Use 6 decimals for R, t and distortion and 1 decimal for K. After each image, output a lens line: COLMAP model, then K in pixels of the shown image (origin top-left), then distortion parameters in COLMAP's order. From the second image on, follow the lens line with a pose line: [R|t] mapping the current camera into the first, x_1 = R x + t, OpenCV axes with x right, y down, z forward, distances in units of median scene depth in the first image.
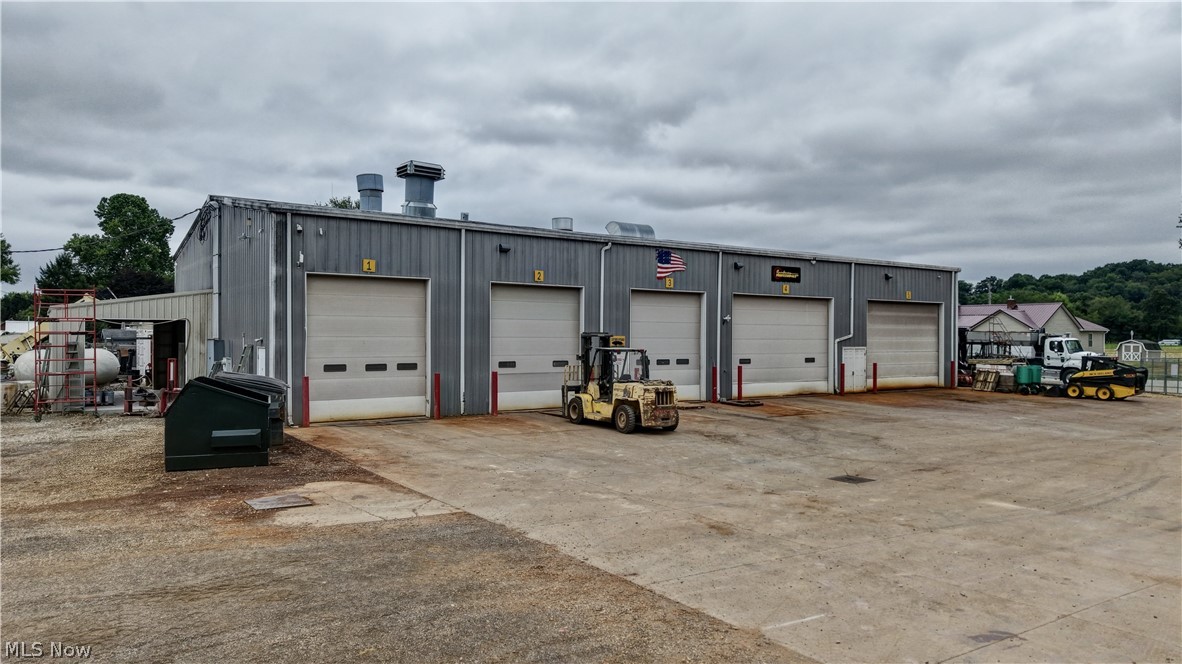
lens RADIAL K [[783.6, 0, 579.4], [0, 783.6, 342.4], [0, 0, 1]] dist [0.032582, -0.036235]
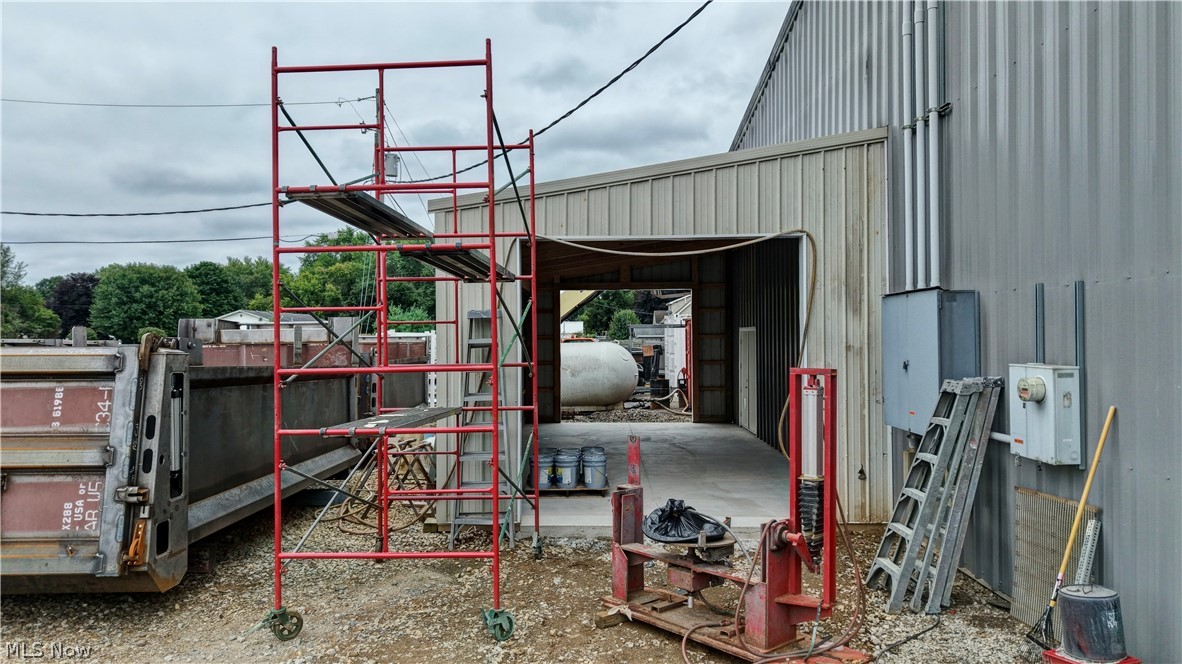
lens RADIAL K [[783.6, 0, 587.3], [0, 783.6, 337.7], [0, 0, 1]] dist [0.032582, -0.036235]
pose [[0.818070, -0.005832, -0.575089, -0.377604], [0.002417, 0.999975, -0.006703, 0.011194], [0.575114, 0.004093, 0.818063, 0.677866]]
